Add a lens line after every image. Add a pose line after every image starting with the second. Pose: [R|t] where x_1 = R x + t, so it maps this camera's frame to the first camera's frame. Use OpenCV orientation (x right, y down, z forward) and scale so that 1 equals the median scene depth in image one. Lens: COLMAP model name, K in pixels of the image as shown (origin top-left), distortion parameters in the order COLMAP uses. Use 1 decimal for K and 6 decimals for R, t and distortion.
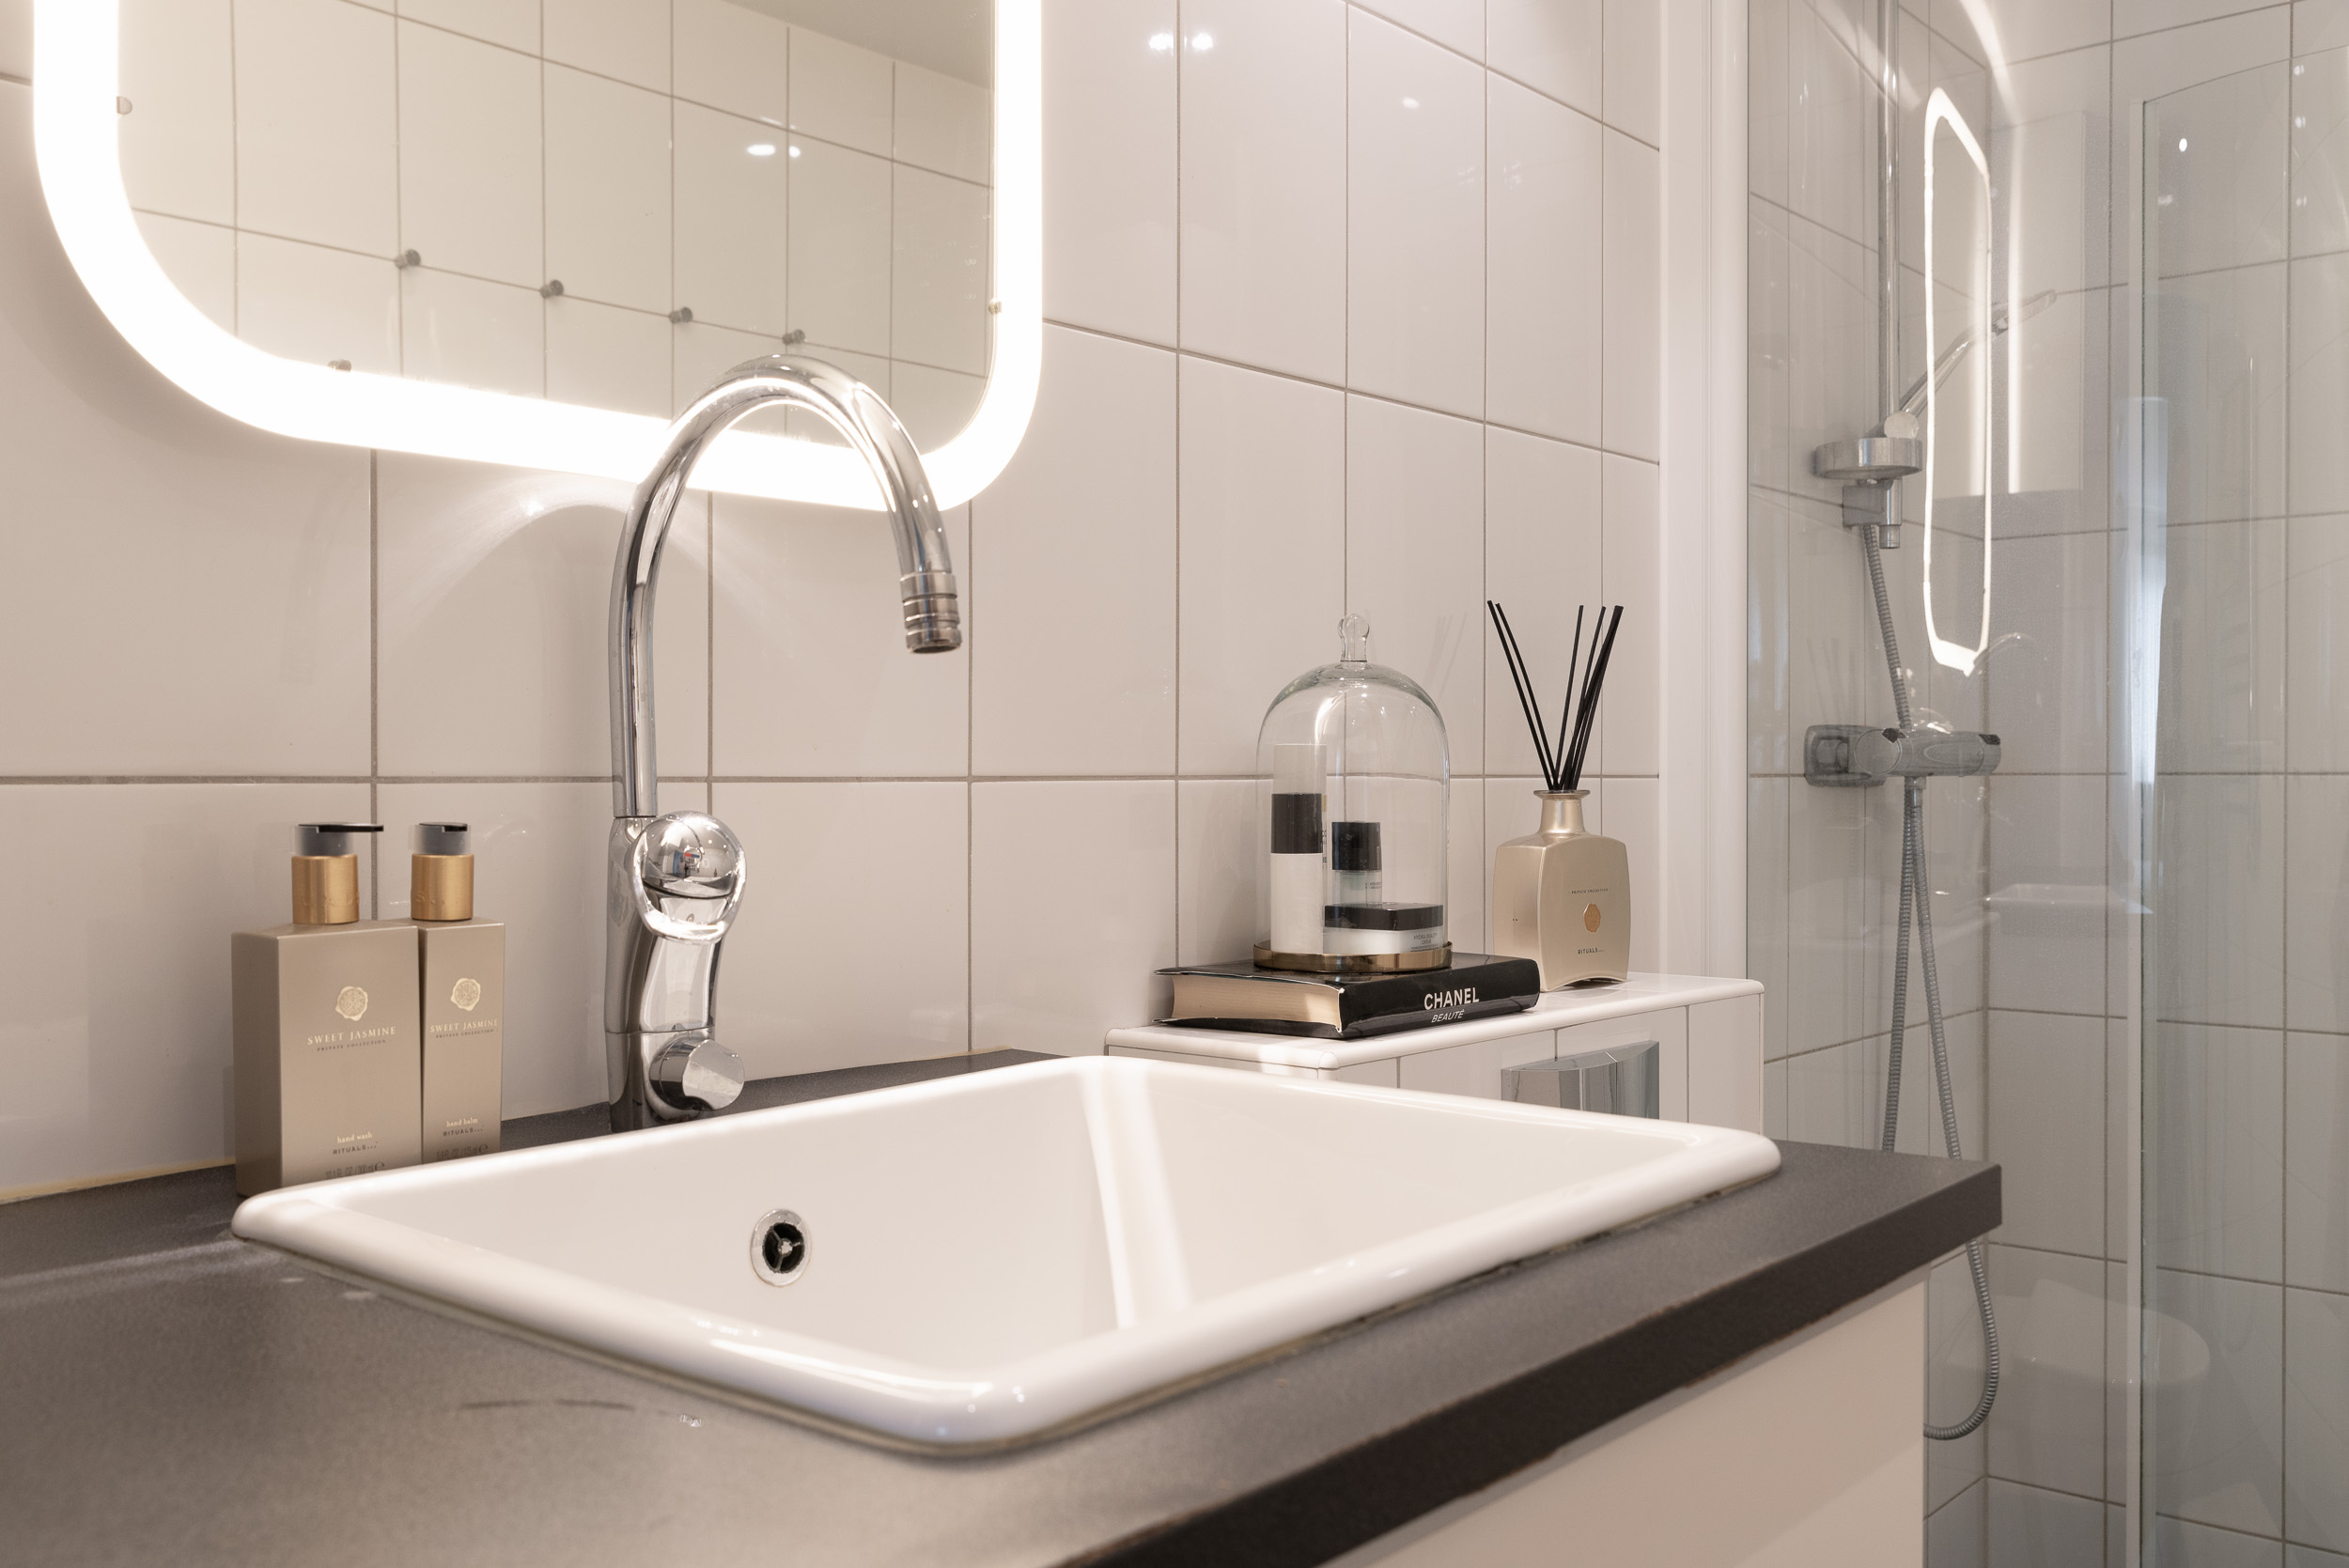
lens RADIAL K [[2099.3, 0, 1173.6], [0, 2099.3, 783.0], [0, 0, 1]] dist [0.007305, -0.001338]
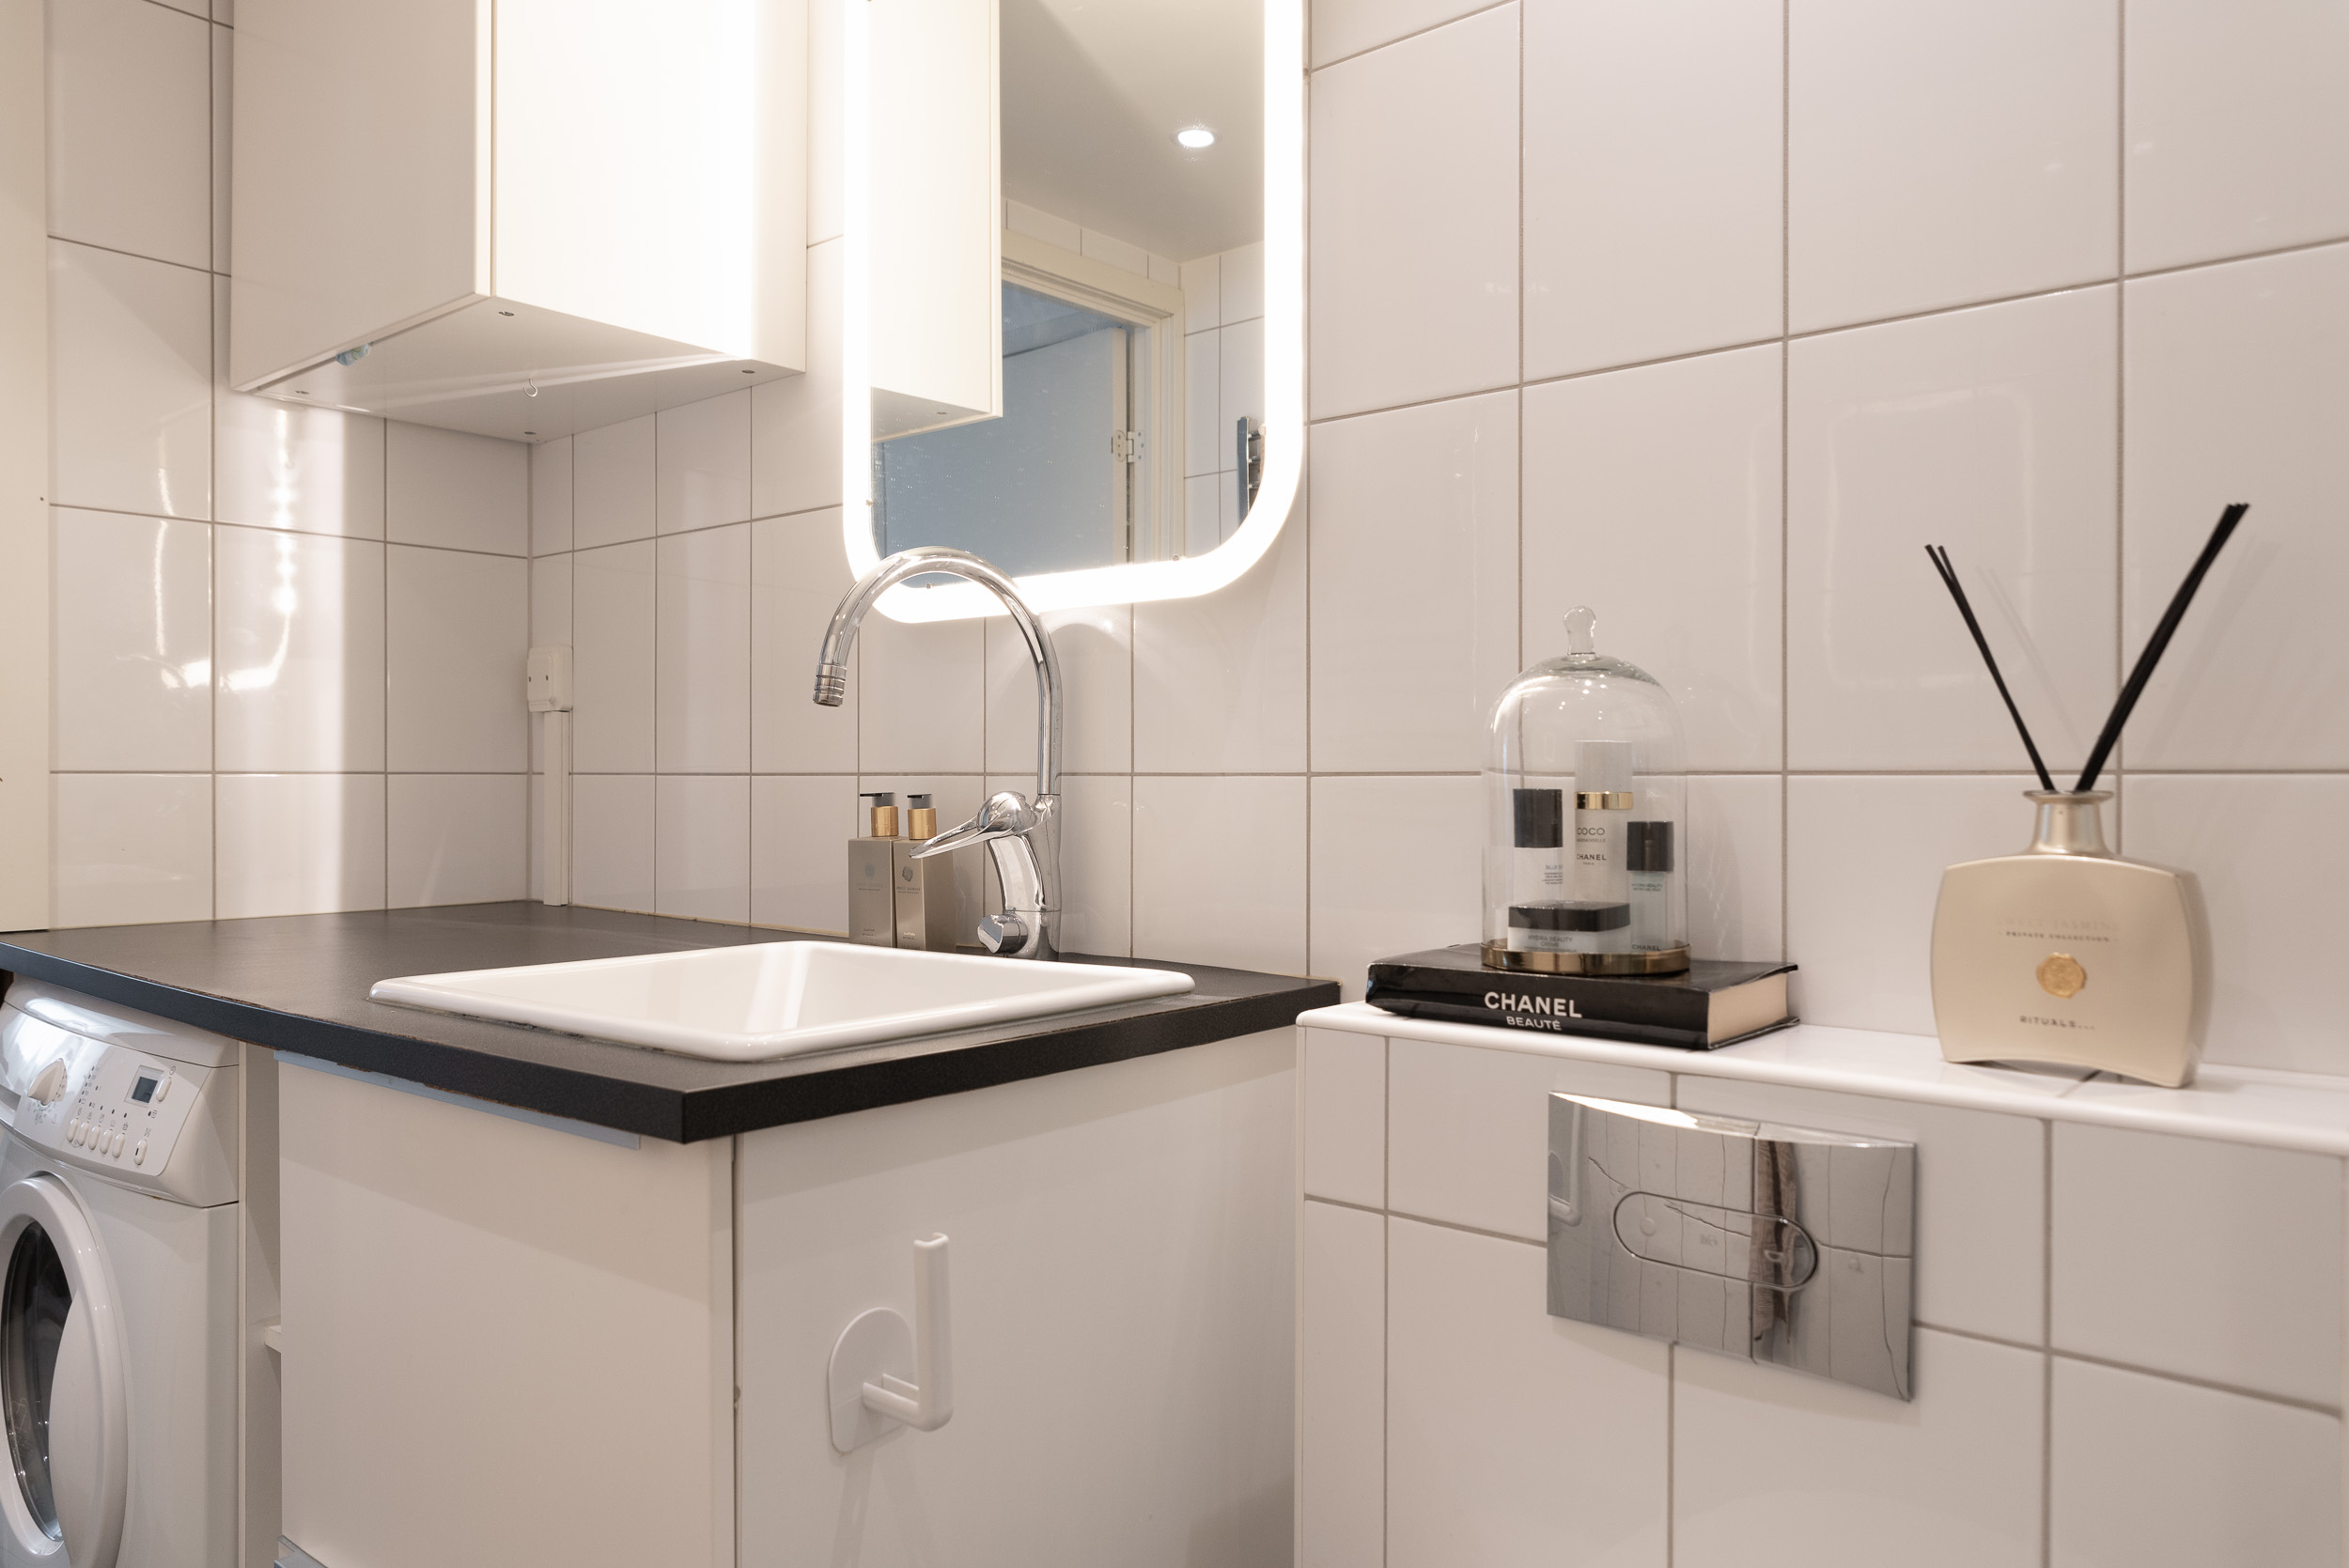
lens RADIAL K [[1626.4, 0, 1173.5], [0, 1626.4, 785.6], [0, 0, 1]] dist [0.003303, -0.000254]
pose [[0.002683, 0.010122, -0.999945, 0.864177], [-0.000304, 0.999949, 0.010122, -0.004756], [0.999996, 0.000277, 0.002686, 0.825361]]
